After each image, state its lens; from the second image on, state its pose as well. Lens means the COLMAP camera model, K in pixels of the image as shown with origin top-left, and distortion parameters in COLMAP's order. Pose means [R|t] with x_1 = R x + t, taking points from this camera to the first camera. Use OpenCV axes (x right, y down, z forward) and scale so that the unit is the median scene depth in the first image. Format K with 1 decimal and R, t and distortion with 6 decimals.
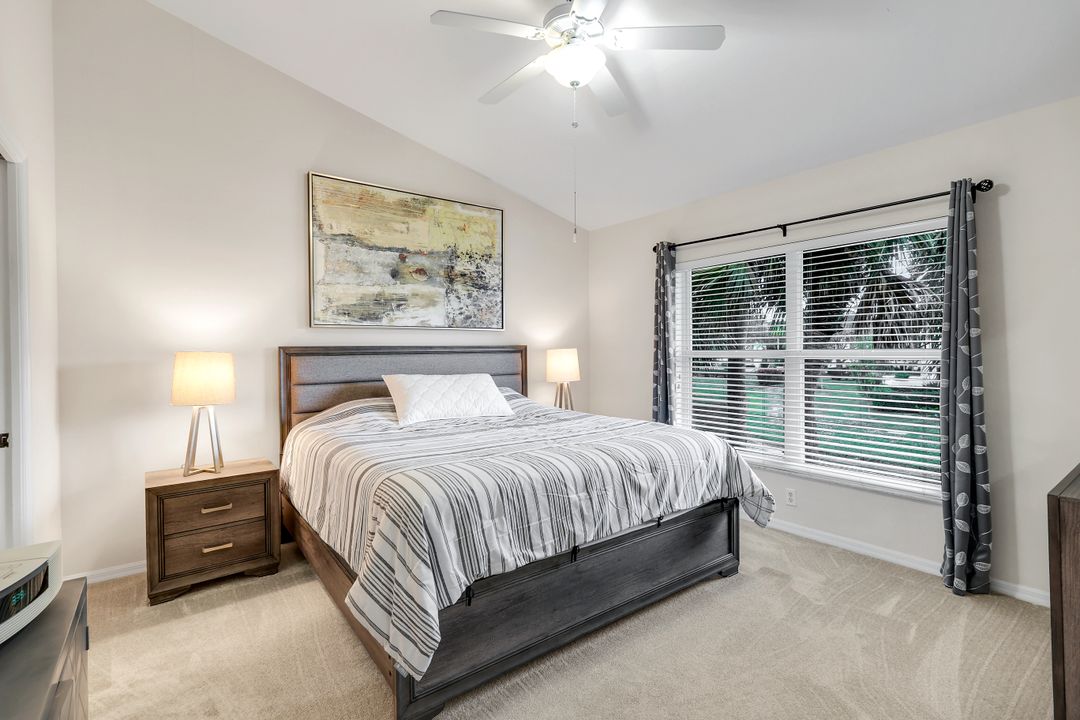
lens RADIAL K [[476.3, 0, 541.0], [0, 476.3, 354.8], [0, 0, 1]] dist [0.003077, 0.000018]
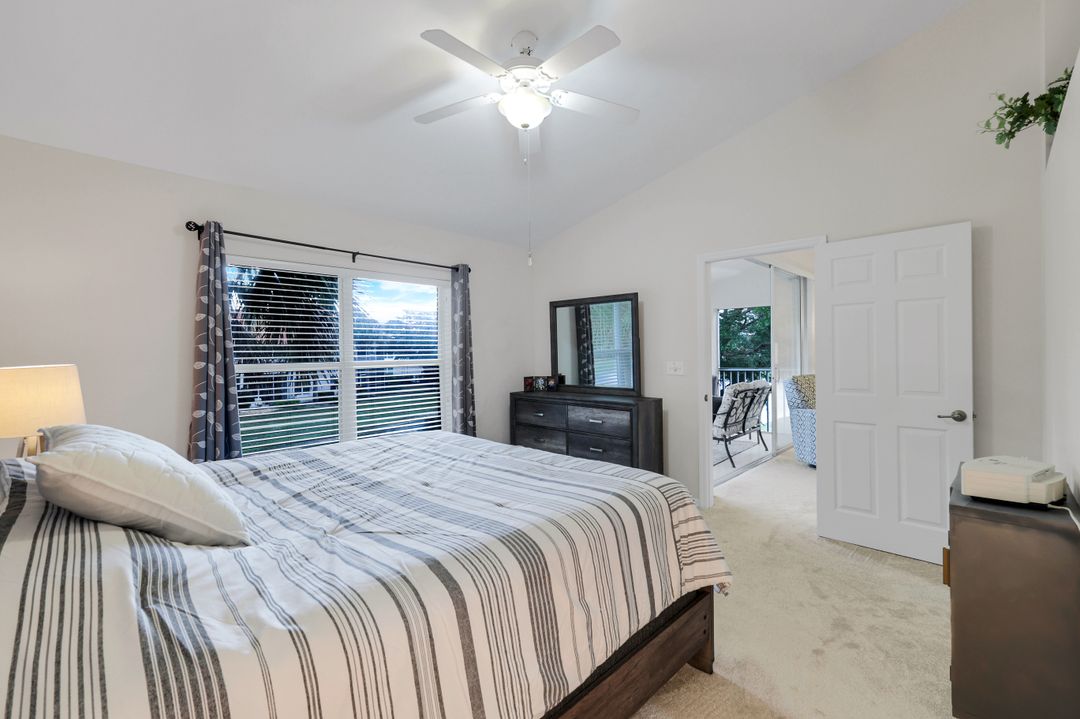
lens RADIAL K [[476.3, 0, 541.0], [0, 476.3, 354.3], [0, 0, 1]] dist [0.003077, 0.000018]
pose [[-0.093048, 0.011873, 0.995591, -0.617278], [0.031578, 0.999461, -0.008968, -0.003110], [-0.995161, 0.030604, -0.093373, 0.620136]]
